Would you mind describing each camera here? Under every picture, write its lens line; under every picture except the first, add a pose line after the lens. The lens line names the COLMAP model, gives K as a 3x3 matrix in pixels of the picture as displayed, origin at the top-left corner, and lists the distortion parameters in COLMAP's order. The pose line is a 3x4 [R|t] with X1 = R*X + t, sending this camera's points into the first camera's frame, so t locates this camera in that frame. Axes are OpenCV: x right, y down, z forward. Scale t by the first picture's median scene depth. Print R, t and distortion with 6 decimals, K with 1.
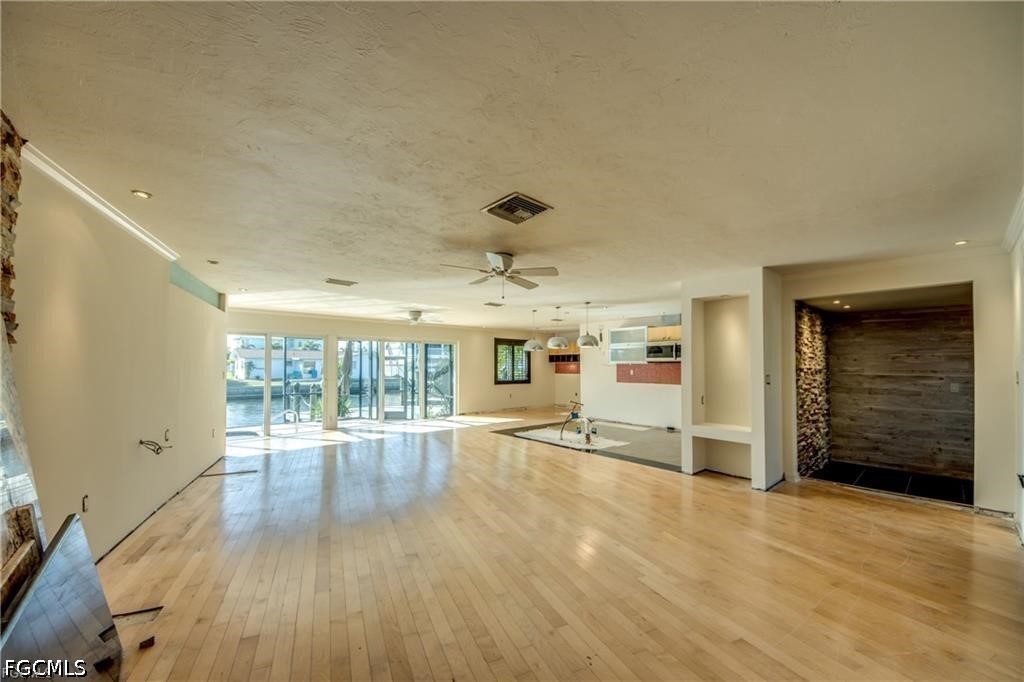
lens RADIAL K [[398.3, 0, 512.0], [0, 398.3, 341.0], [0, 0, 1]] dist [0.031645, -0.022538]
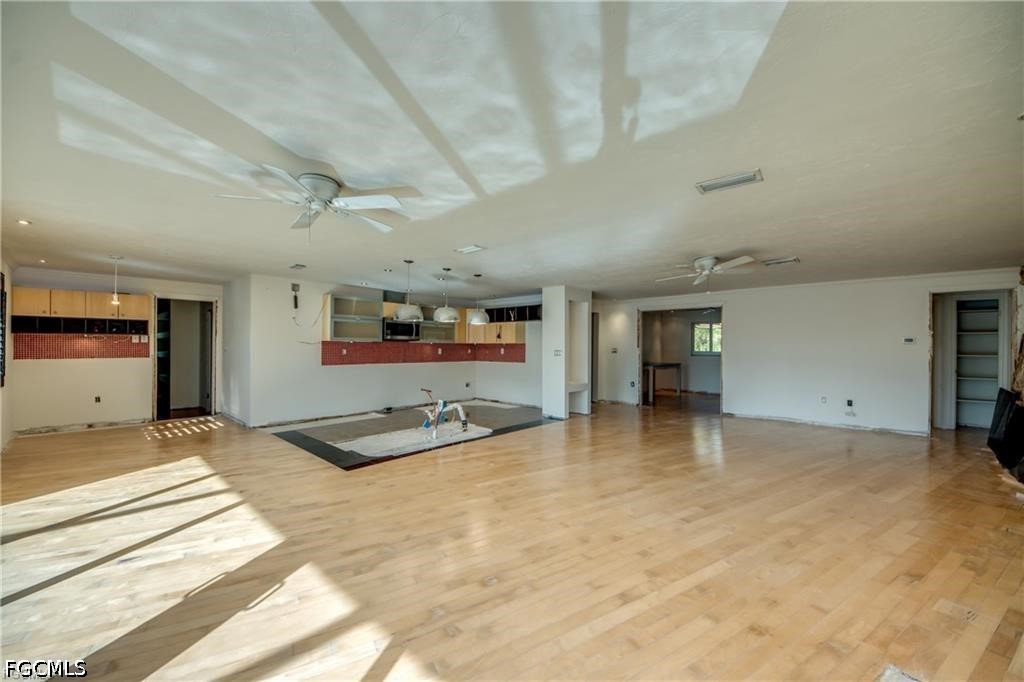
lens RADIAL K [[378.5, 0, 508.6], [0, 378.5, 347.5], [0, 0, 1]] dist [0.021551, -0.012572]
pose [[-0.084920, -0.003240, 0.996383, -0.398348], [-0.069192, 0.997600, -0.002653, 0.038890], [-0.993982, -0.069167, -0.084940, 0.590482]]
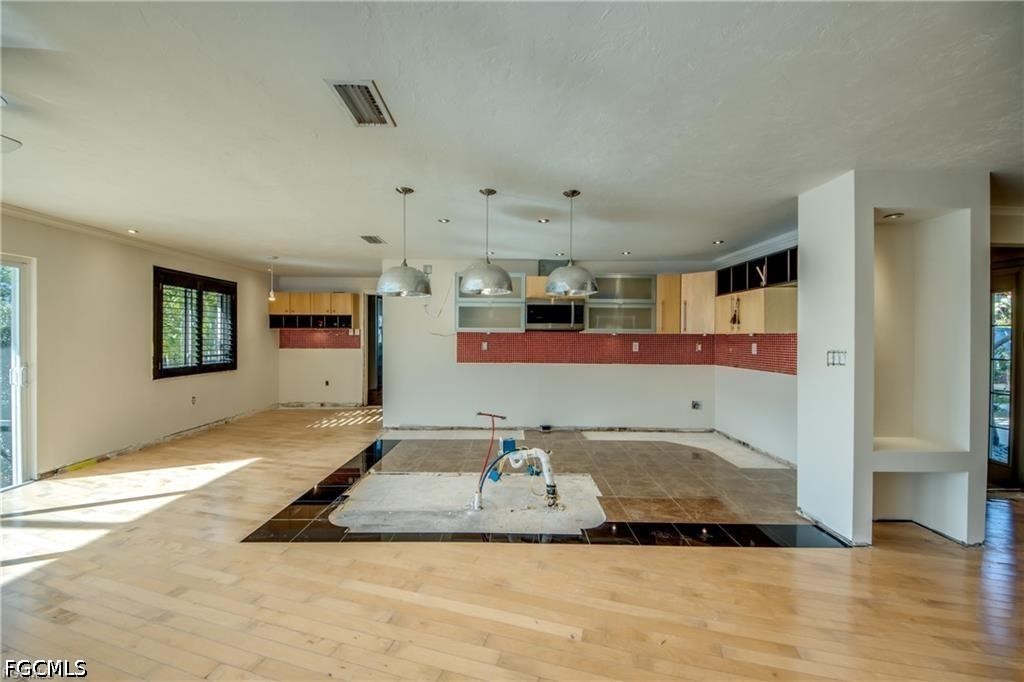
lens RADIAL K [[398.3, 0, 512.0], [0, 398.3, 341.0], [0, 0, 1]] dist [0.031645, -0.022538]
pose [[0.671751, -0.004961, 0.740760, -0.103757], [-0.052270, 0.997168, 0.054079, 0.027535], [-0.738930, -0.075047, 0.669589, 0.441044]]
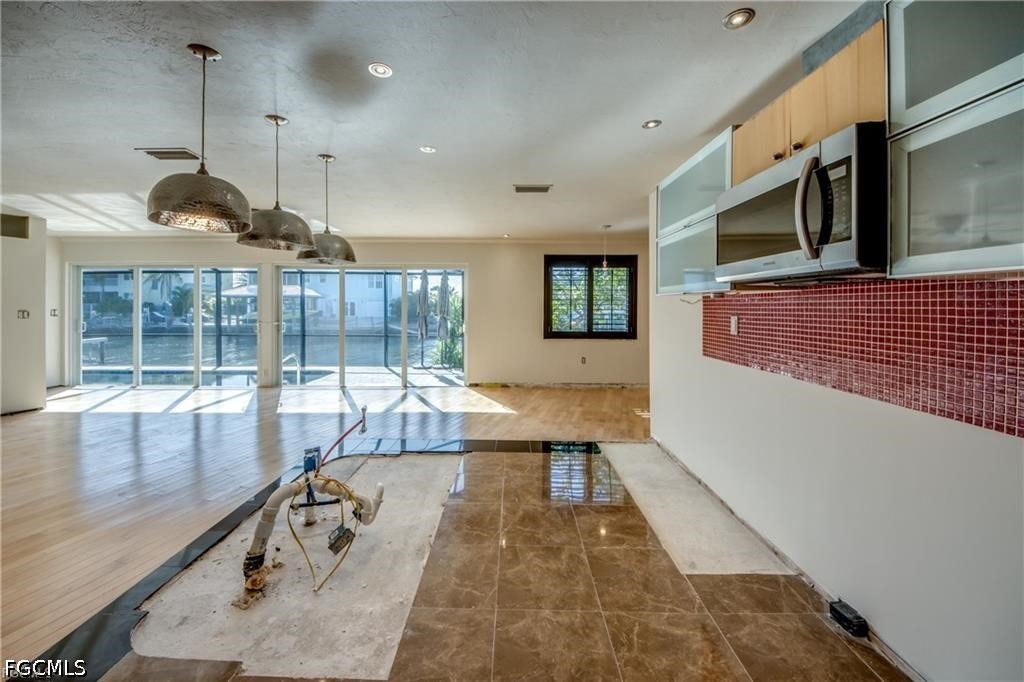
lens RADIAL K [[399.5, 0, 512.4], [0, 399.5, 309.1], [0, 0, 1]] dist [0.029852, -0.019502]
pose [[0.733605, 0.006107, -0.679548, 0.306780], [0.040411, 0.997798, 0.052592, 0.036845], [0.678373, -0.066043, 0.731743, 0.554741]]
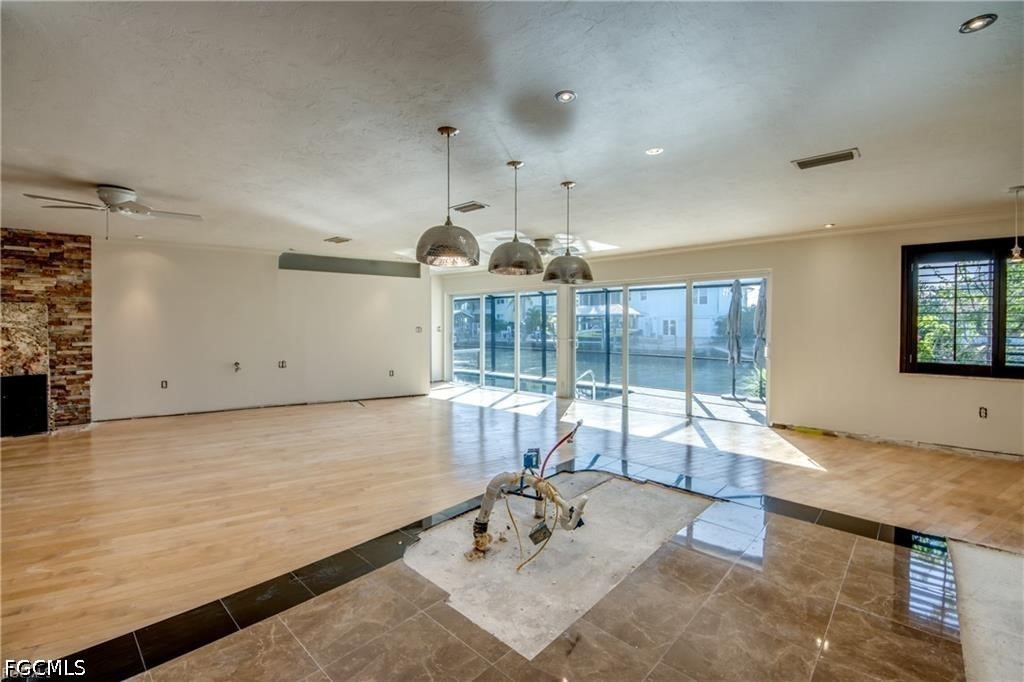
lens RADIAL K [[443.8, 0, 511.1], [0, 443.8, 328.6], [0, 0, 1]] dist [0.040745, -0.030109]
pose [[0.081754, 0.009509, -0.996607, 0.345918], [0.060667, 0.998053, 0.014499, 0.040668], [0.994804, -0.061646, 0.081018, 0.600773]]
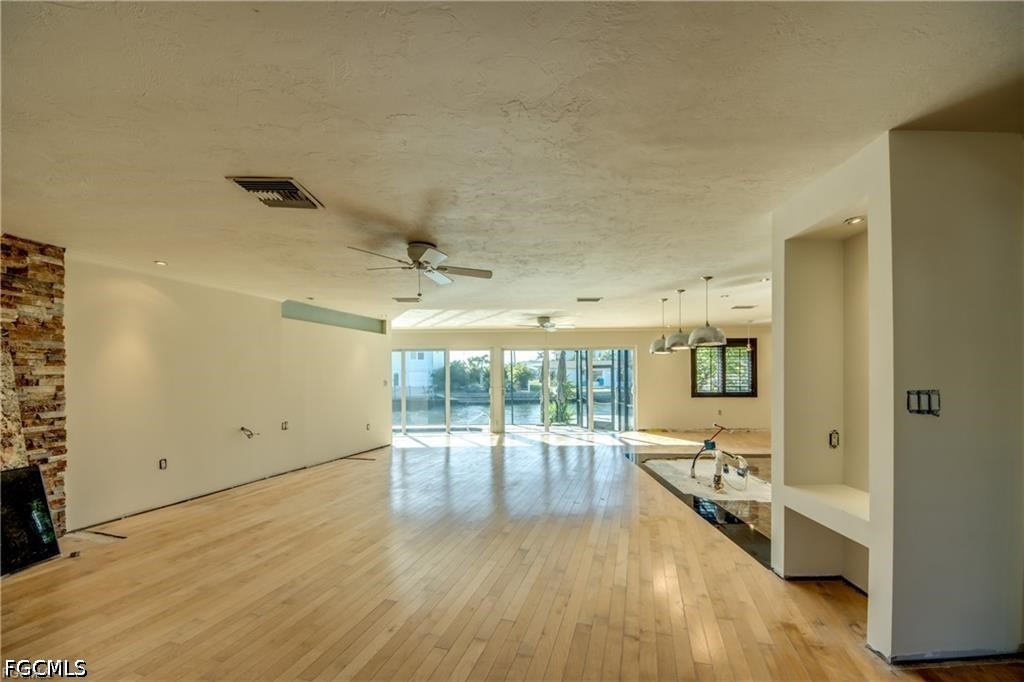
lens RADIAL K [[397.6, 0, 524.7], [0, 397.6, 377.5], [0, 0, 1]] dist [0.026591, -0.016122]
pose [[0.739515, -0.001988, -0.673137, 0.248401], [0.049853, 0.997411, 0.051823, 0.011354], [0.671292, -0.071882, 0.737699, 0.180148]]
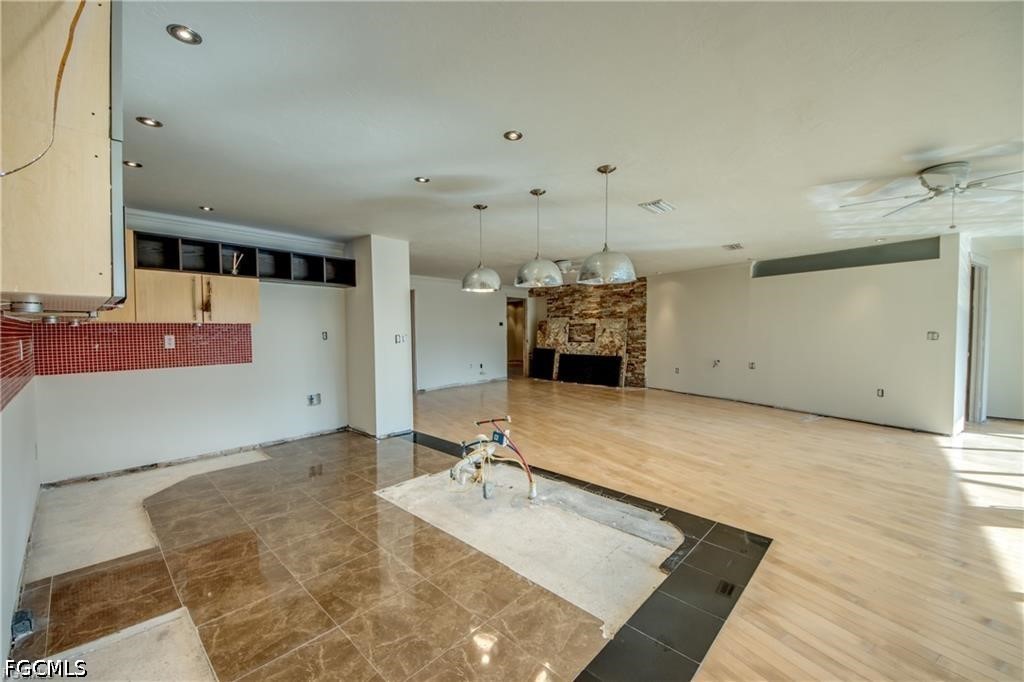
lens RADIAL K [[395.7, 0, 505.8], [0, 395.7, 347.5], [0, 0, 1]] dist [0.001277, -0.007651]
pose [[-0.997611, 0.008223, -0.068590, 0.118012], [0.009436, 0.999805, -0.017368, 0.059087], [0.068433, -0.017973, -0.997494, 0.901380]]
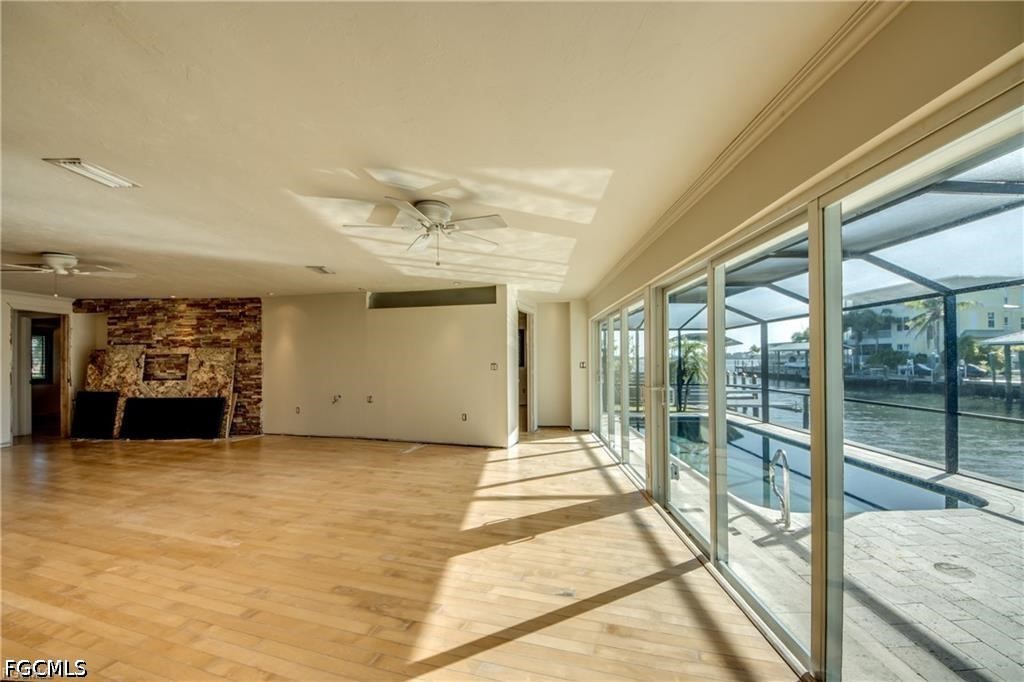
lens RADIAL K [[392.5, 0, 536.7], [0, 392.5, 356.3], [0, 0, 1]] dist [0.029992, -0.021242]
pose [[-0.664326, -0.002167, -0.747440, -0.025278], [0.053559, 0.997287, -0.050495, 0.058985], [0.745522, -0.073577, -0.662407, 0.892084]]
